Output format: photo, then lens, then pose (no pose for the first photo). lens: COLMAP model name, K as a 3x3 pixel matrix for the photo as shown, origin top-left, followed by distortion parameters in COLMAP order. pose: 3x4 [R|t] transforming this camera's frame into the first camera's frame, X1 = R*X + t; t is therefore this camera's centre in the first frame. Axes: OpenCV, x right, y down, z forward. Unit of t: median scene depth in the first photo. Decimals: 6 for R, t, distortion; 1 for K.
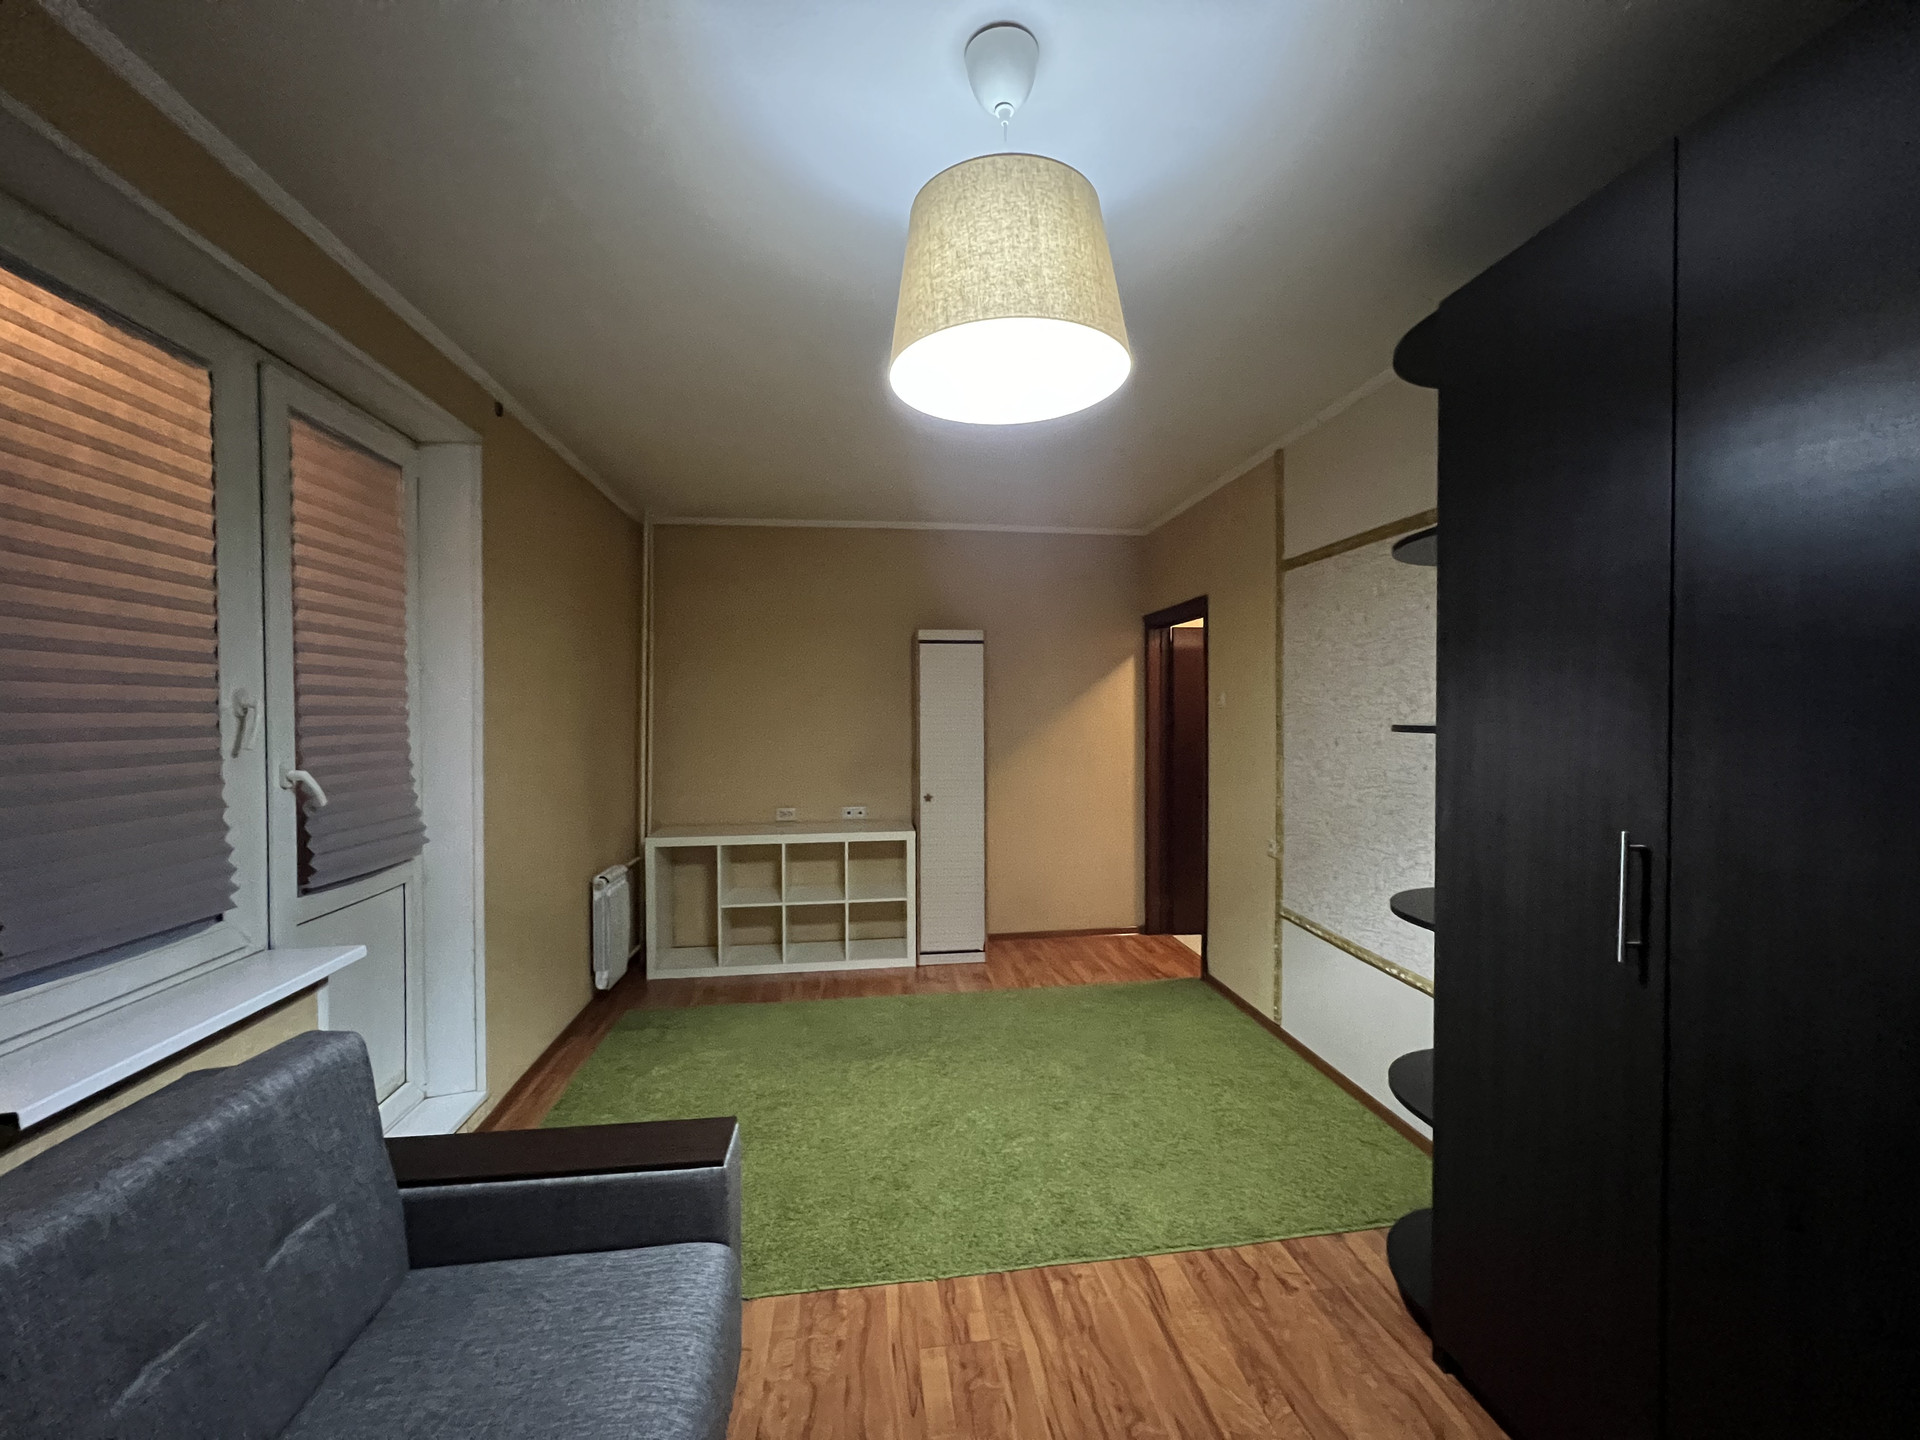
lens RADIAL K [[766.6, 0, 960.0], [0, 766.6, 720.0], [0, 0, 1]] dist [-0.002536, 0.000017]
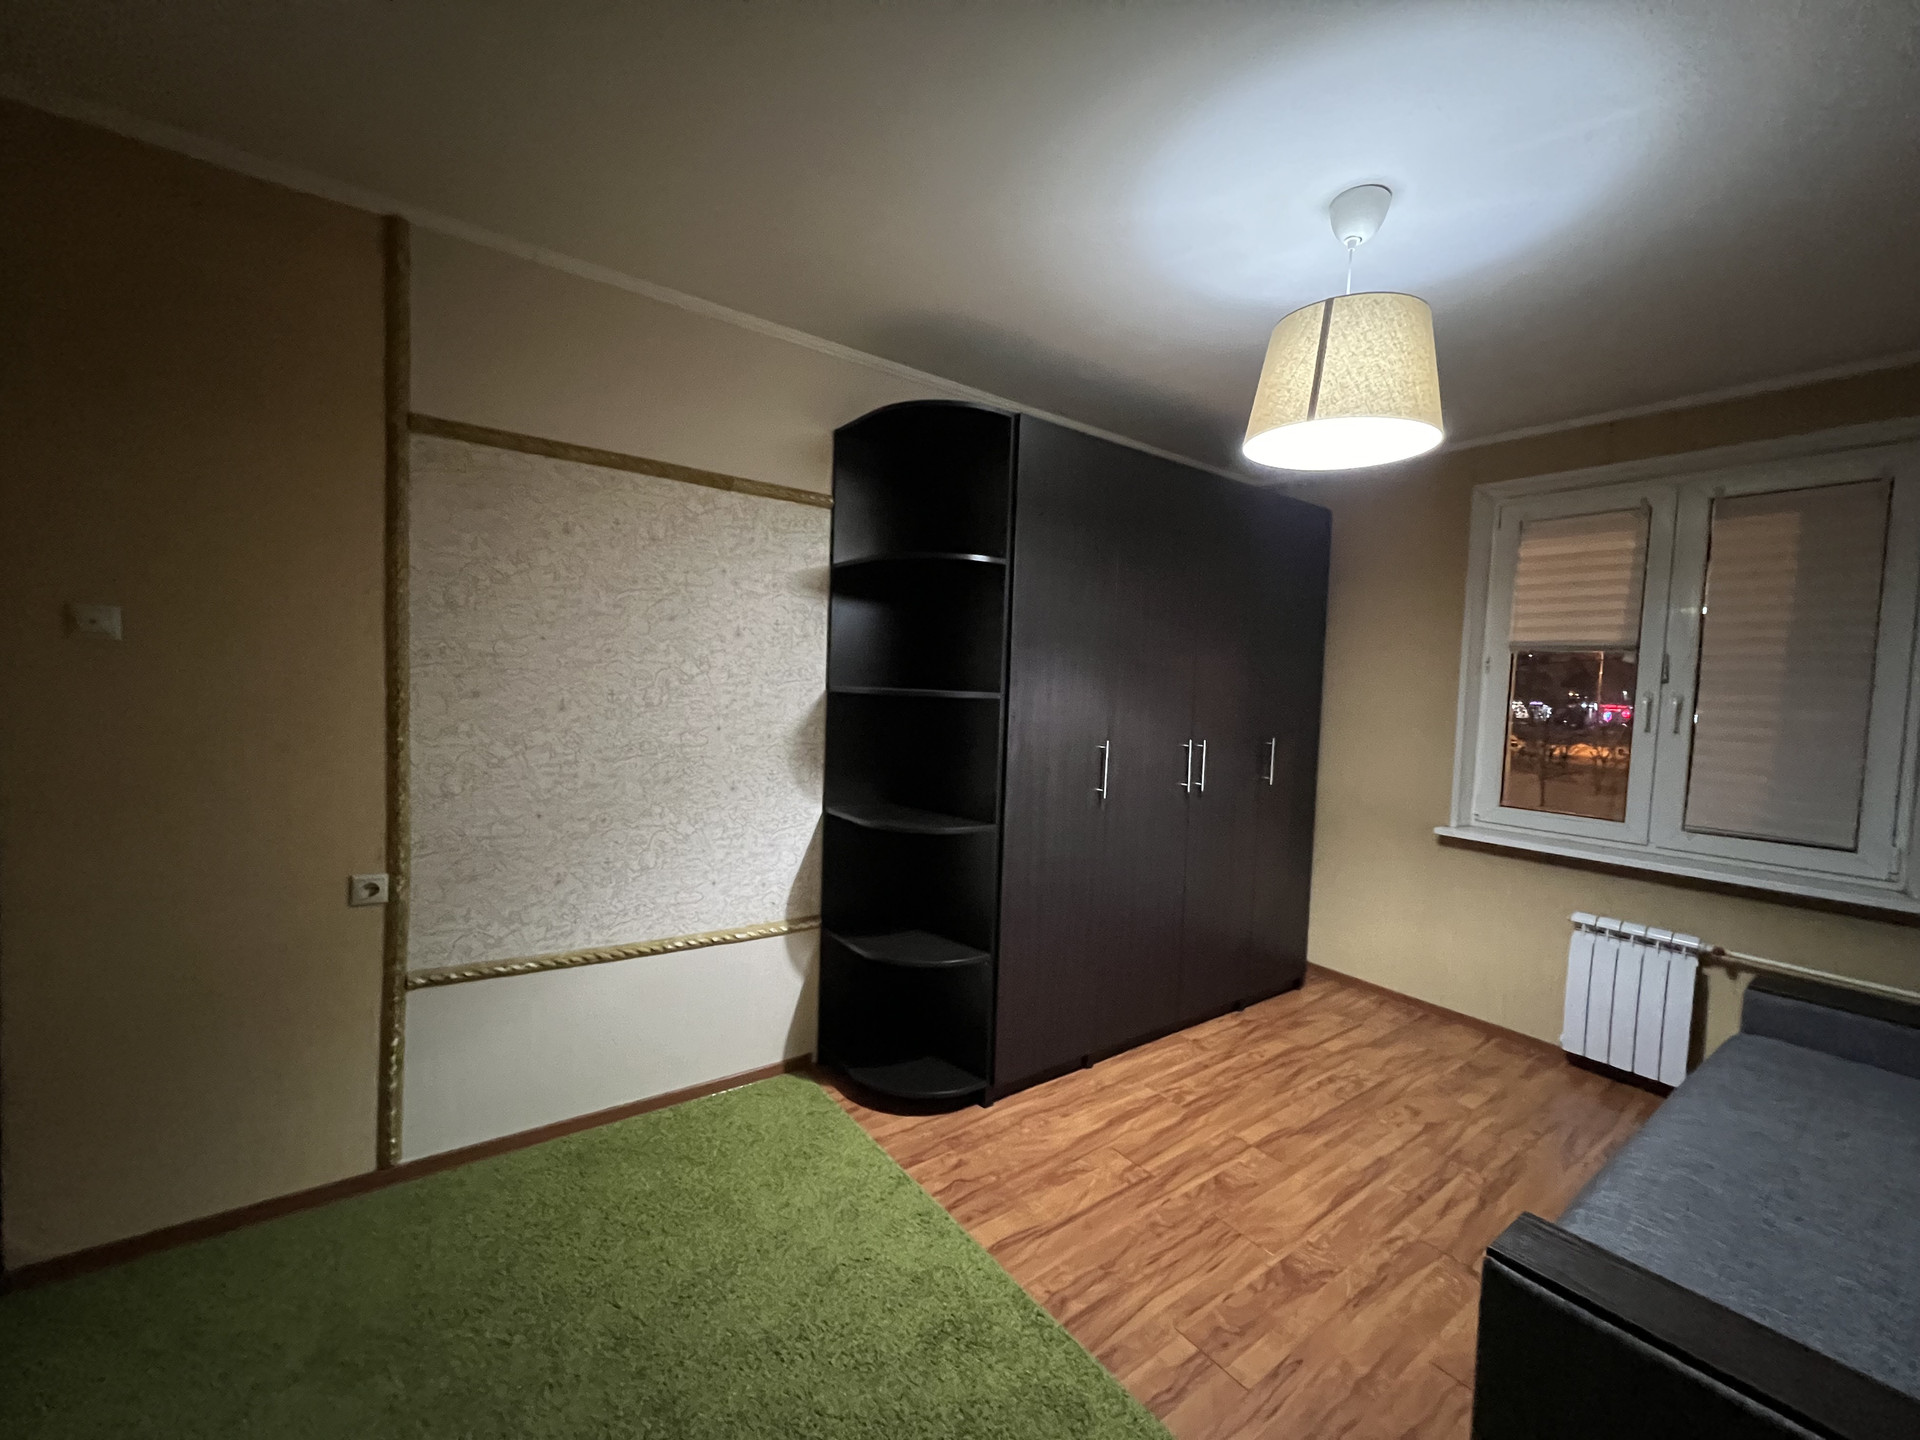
lens RADIAL K [[776.9, 0, 960.0], [0, 776.9, 720.0], [0, 0, 1]] dist [-0.001151, -0.000075]
pose [[-0.482976, -0.056421, 0.873814, -0.620052], [-0.027801, 0.998407, 0.049099, -0.011389], [-0.875192, -0.000580, -0.483775, 1.664655]]
